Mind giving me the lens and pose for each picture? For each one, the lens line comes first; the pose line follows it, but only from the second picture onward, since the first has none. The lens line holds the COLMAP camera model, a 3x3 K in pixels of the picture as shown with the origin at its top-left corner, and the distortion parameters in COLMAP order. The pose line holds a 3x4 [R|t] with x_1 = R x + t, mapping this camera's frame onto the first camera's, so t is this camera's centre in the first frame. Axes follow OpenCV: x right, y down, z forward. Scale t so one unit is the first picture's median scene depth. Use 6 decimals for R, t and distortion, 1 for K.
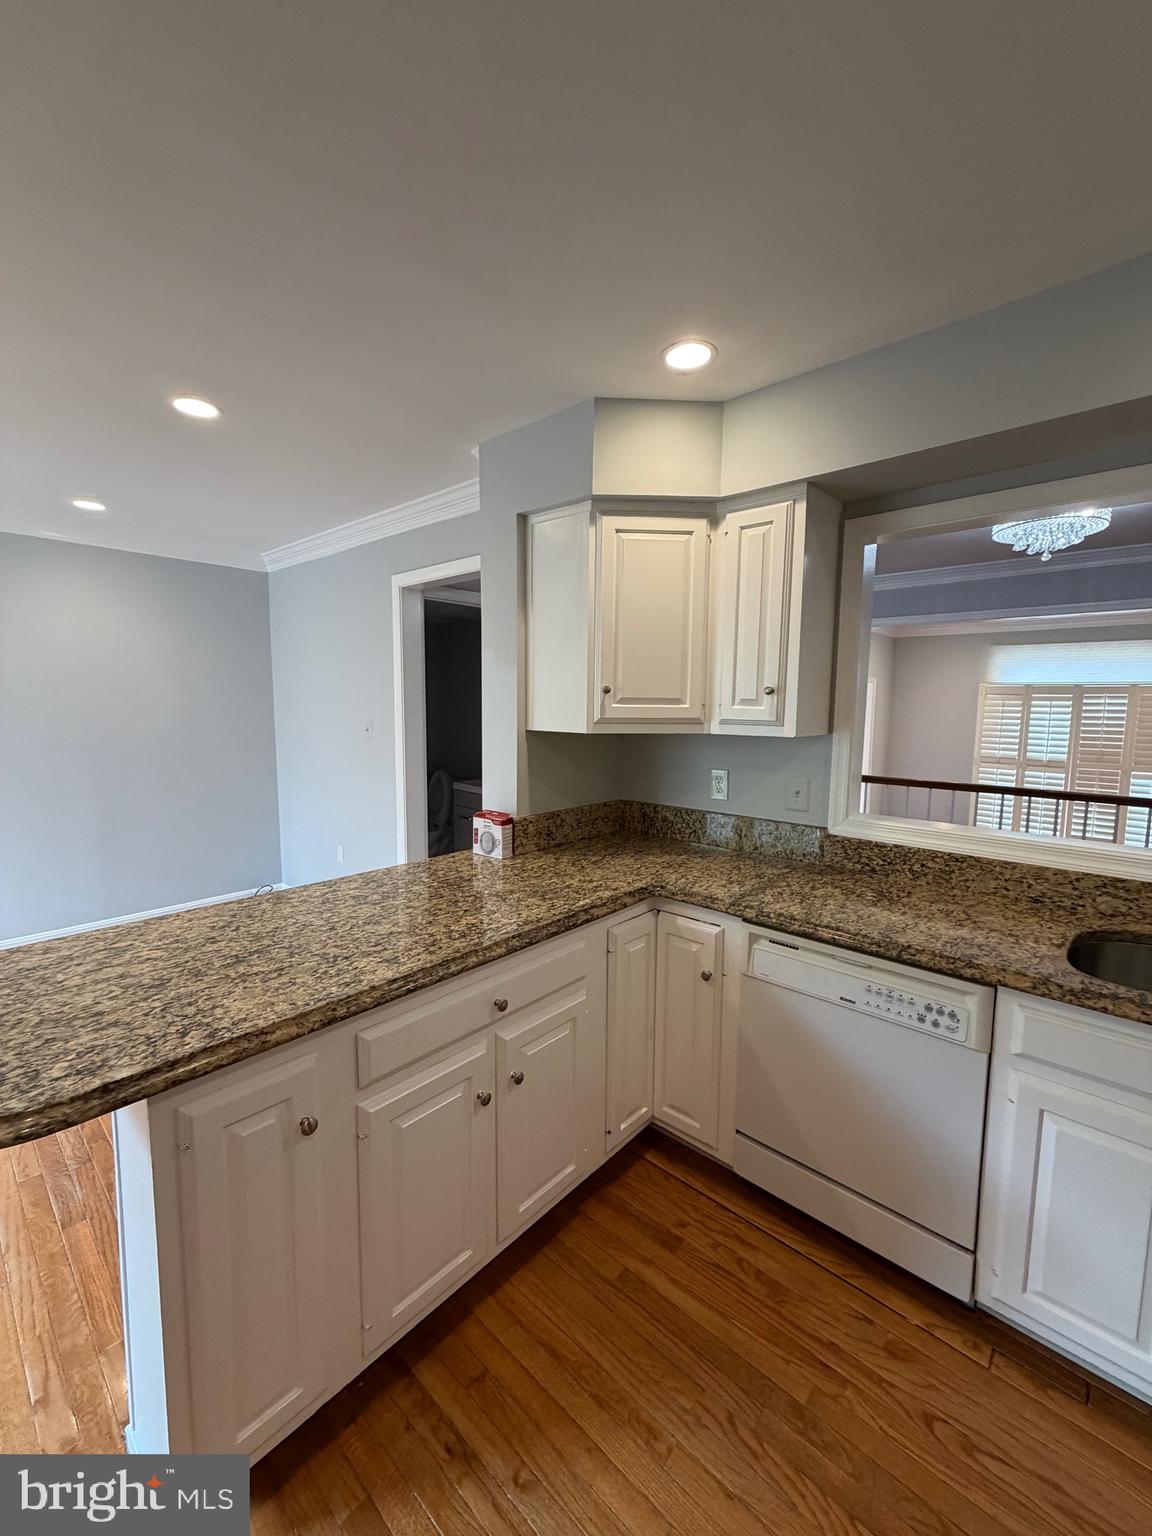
lens RADIAL K [[613.0, 0, 577.0], [0, 613.0, 763.0], [0, 0, 1]] dist [-0.000959, 0.000698]
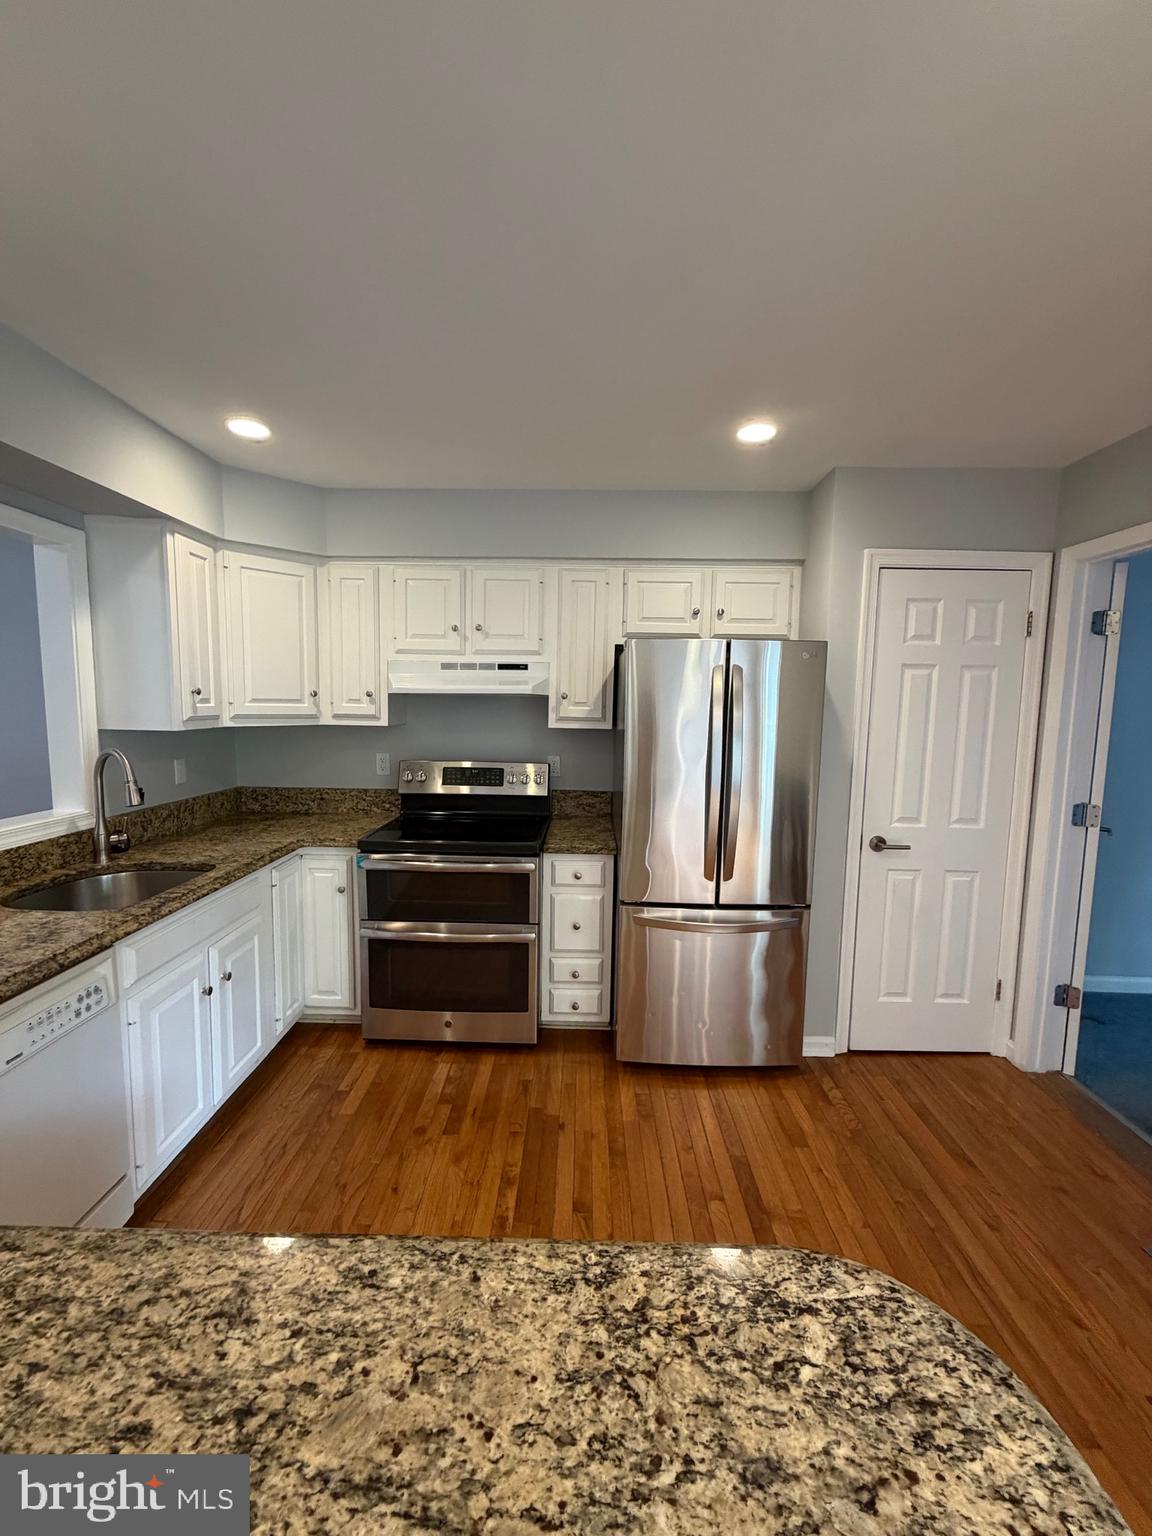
lens RADIAL K [[612.6, 0, 577.1], [0, 612.6, 763.2], [0, 0, 1]] dist [-0.001382, 0.000876]
pose [[-0.657581, -0.092774, 0.747649, -0.565370], [0.054310, 0.983970, 0.169866, -0.097123], [-0.751423, 0.152306, -0.642002, 0.768038]]
